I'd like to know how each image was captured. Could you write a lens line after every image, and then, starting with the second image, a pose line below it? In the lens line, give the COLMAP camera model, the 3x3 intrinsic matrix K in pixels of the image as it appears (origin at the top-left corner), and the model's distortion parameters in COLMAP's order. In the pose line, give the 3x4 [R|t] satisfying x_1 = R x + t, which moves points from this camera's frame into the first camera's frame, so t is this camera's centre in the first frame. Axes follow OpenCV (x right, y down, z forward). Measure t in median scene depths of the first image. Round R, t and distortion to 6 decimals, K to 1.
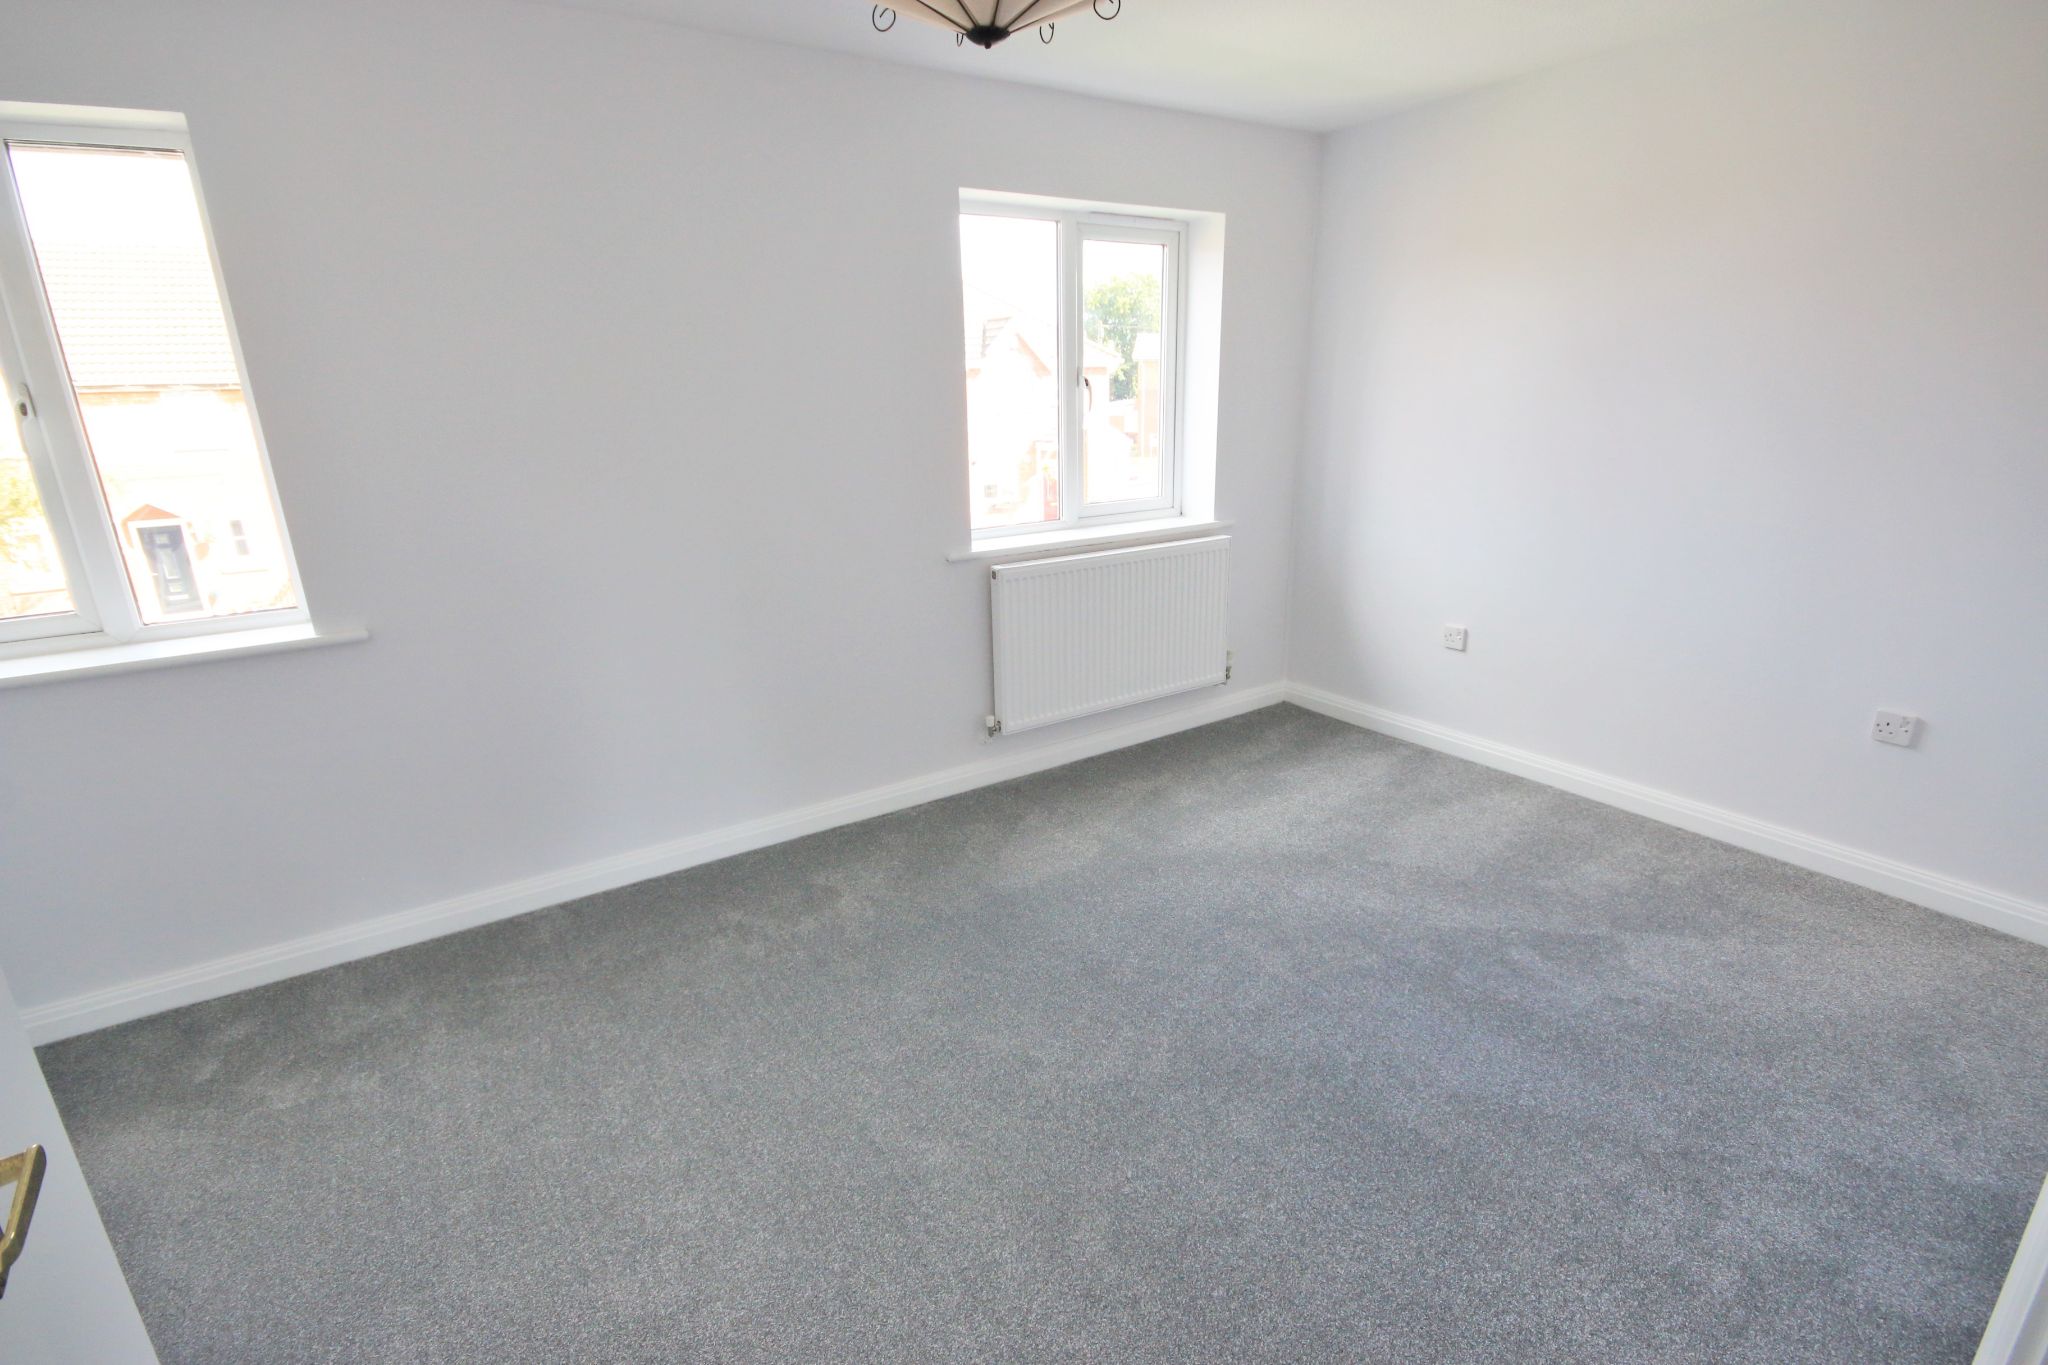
lens RADIAL K [[954.7, 0, 1013.0], [0, 954.7, 687.2], [0, 0, 1]] dist [0.000970, 0.000422]
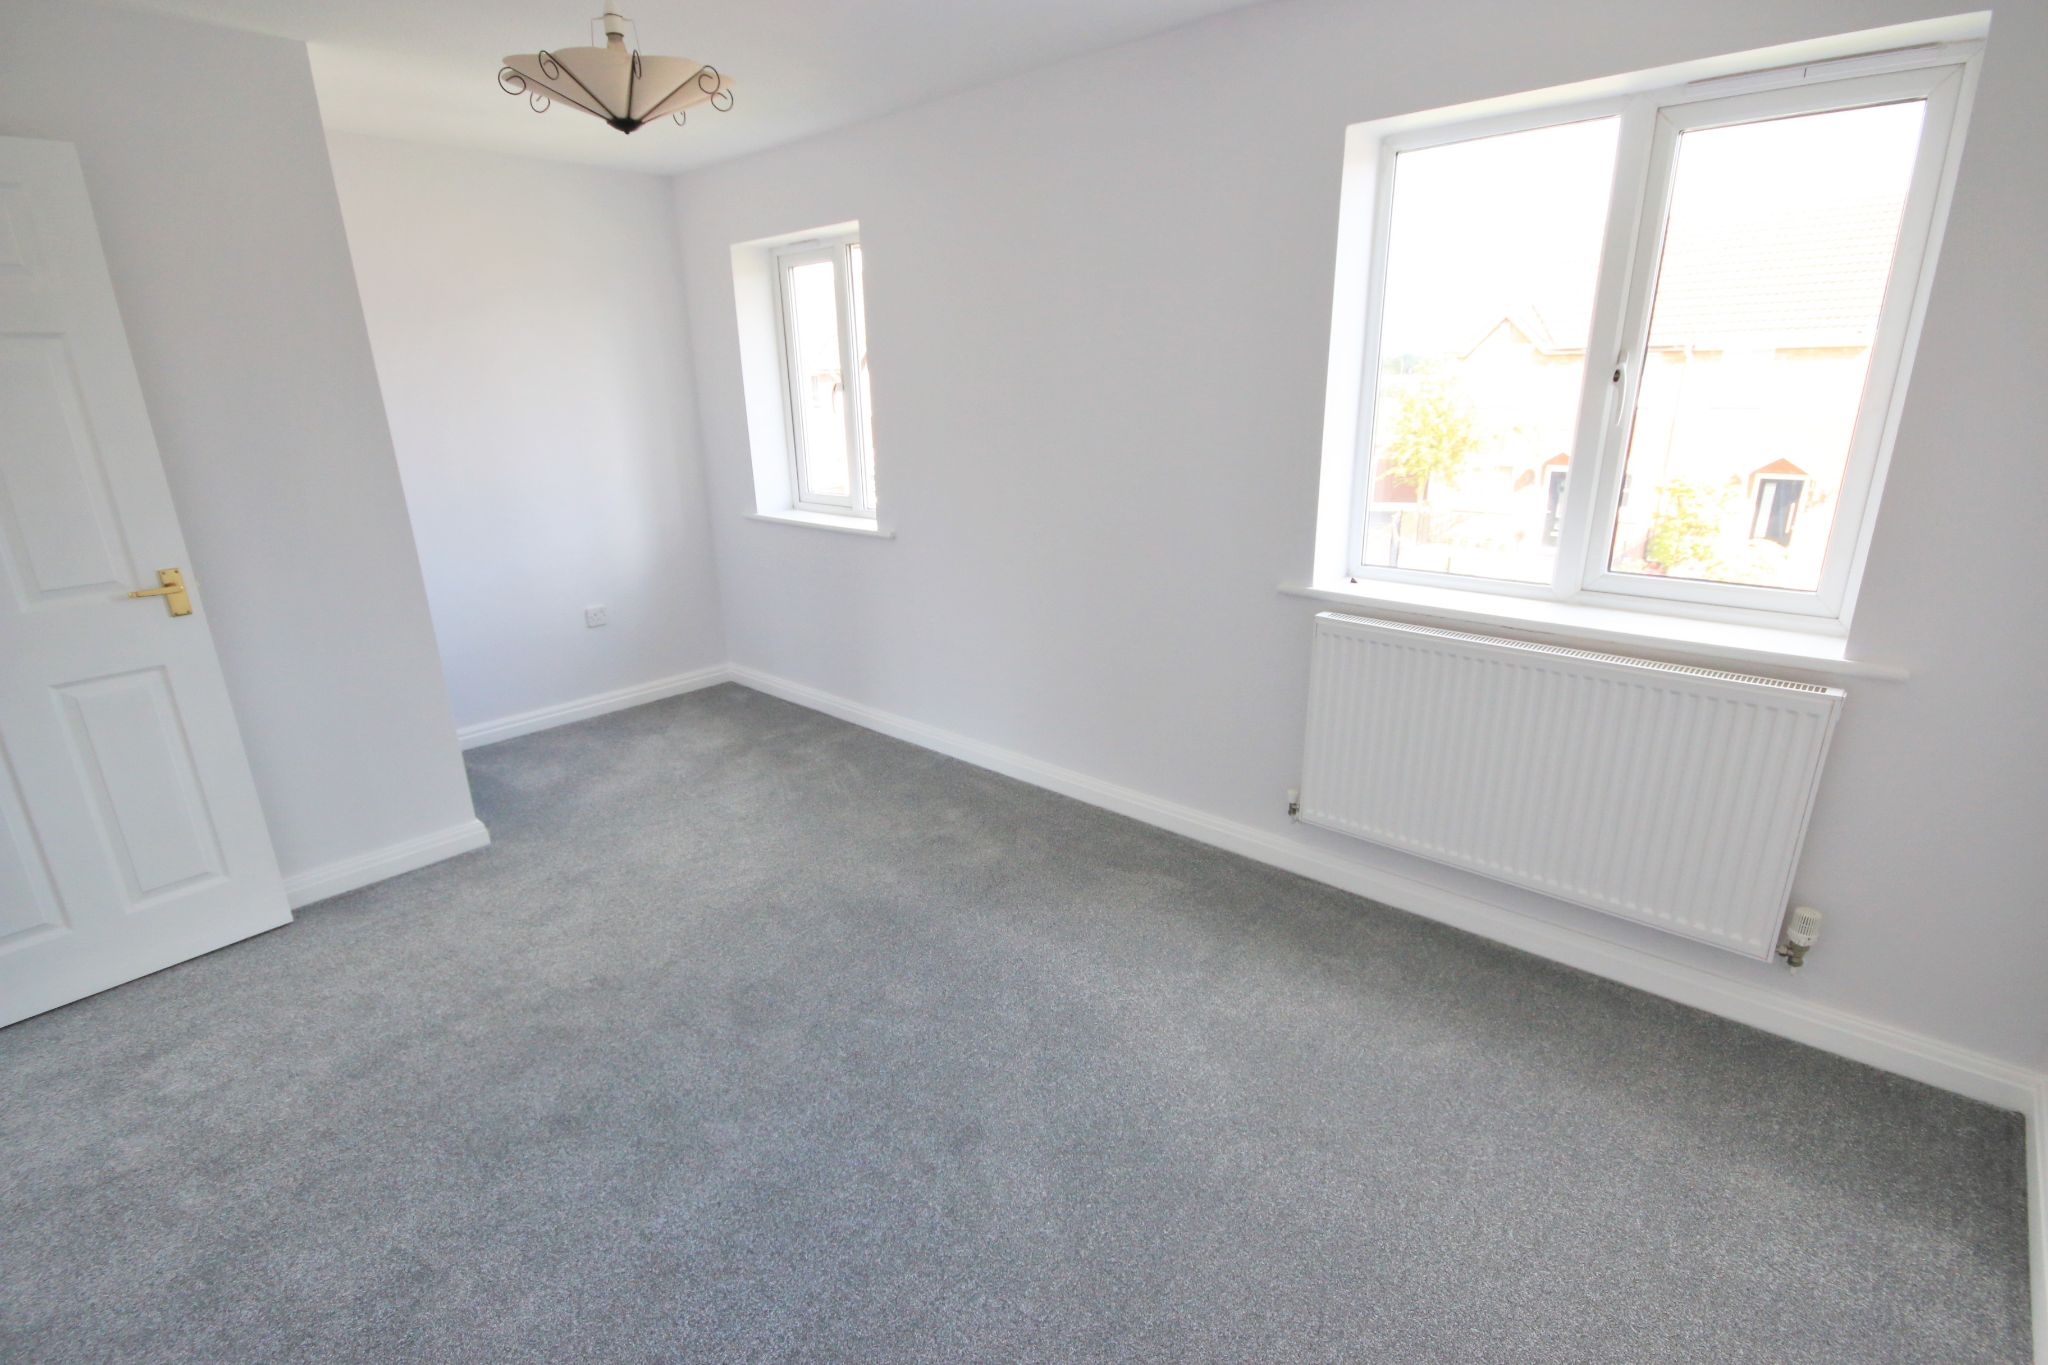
lens RADIAL K [[954.7, 0, 1013.0], [0, 954.7, 687.2], [0, 0, 1]] dist [0.000970, 0.000422]
pose [[0.266547, 0.313711, -0.911339, 0.622893], [-0.277778, 0.930430, 0.239038, -0.178579], [0.922926, 0.189435, 0.335145, 0.492780]]
